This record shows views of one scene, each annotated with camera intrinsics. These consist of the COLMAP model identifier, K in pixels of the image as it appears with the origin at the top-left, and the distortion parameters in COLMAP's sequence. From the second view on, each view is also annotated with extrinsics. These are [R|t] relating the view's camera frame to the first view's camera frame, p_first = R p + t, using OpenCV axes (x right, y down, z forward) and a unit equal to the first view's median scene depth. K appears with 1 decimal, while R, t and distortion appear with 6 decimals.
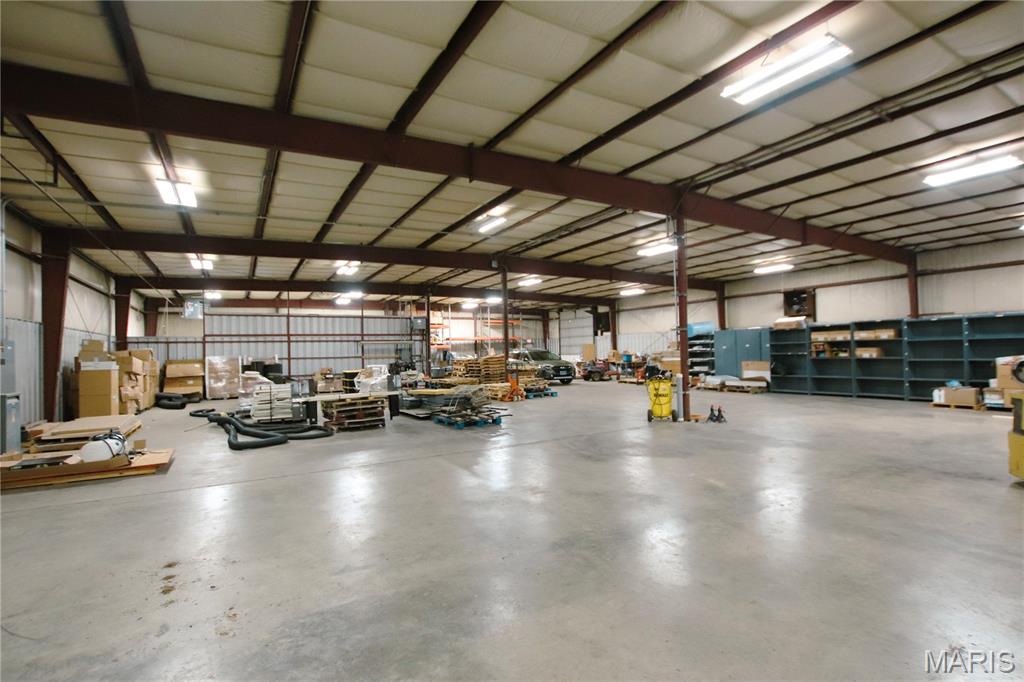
lens RADIAL K [[475.2, 0, 511.0], [0, 475.2, 342.5], [0, 0, 1]] dist [-0.017722, -0.000275]
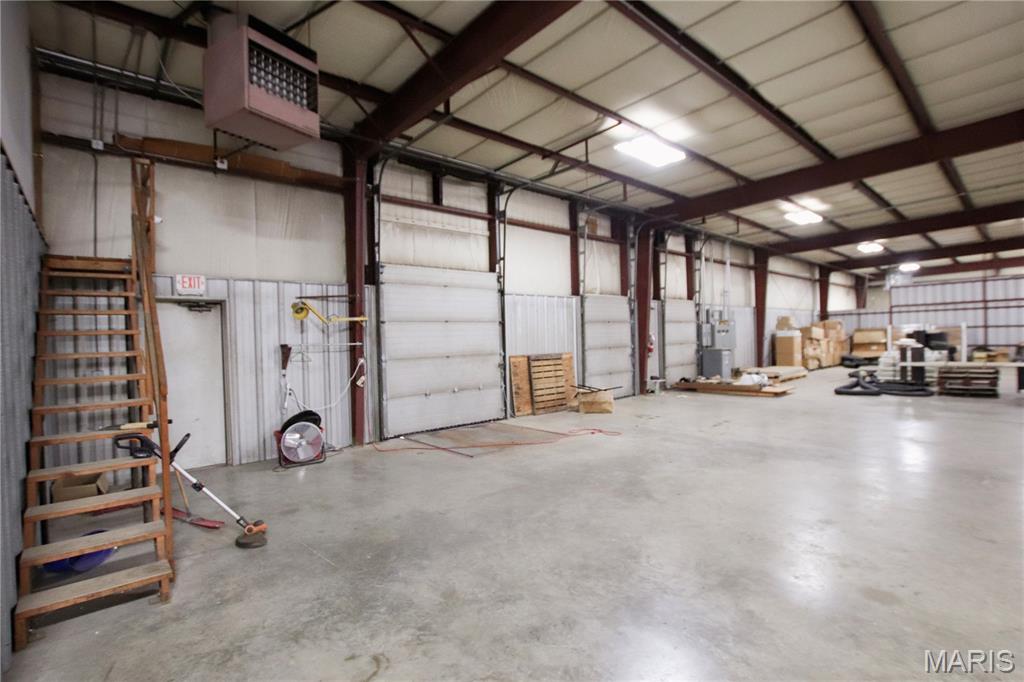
lens RADIAL K [[483.5, 0, 512.0], [0, 483.5, 341.0], [0, 0, 1]] dist [-0.001018, -0.000042]
pose [[0.194871, 0.023591, -0.980545, 0.324185], [0.042899, 0.998549, 0.032550, -0.009774], [0.979890, -0.048407, 0.193576, -0.110664]]
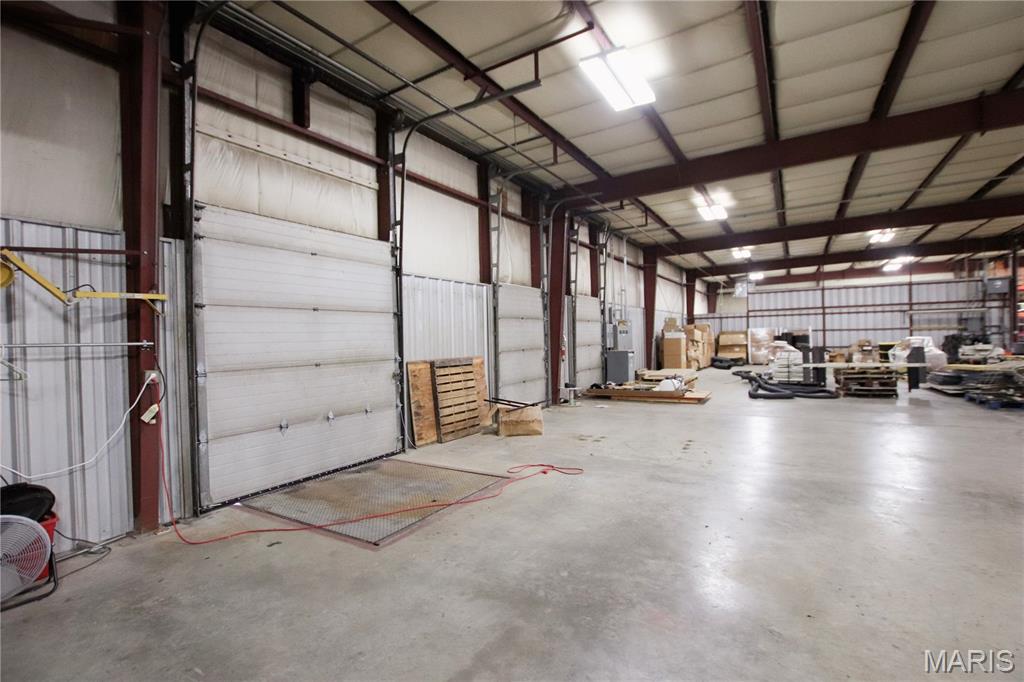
lens RADIAL K [[475.2, 0, 511.0], [0, 475.2, 342.5], [0, 0, 1]] dist [-0.017722, -0.000275]
pose [[0.475877, 0.020842, -0.879265, 0.134992], [0.030828, 0.998710, 0.040358, -0.002491], [0.878971, -0.046311, 0.474621, -0.115478]]
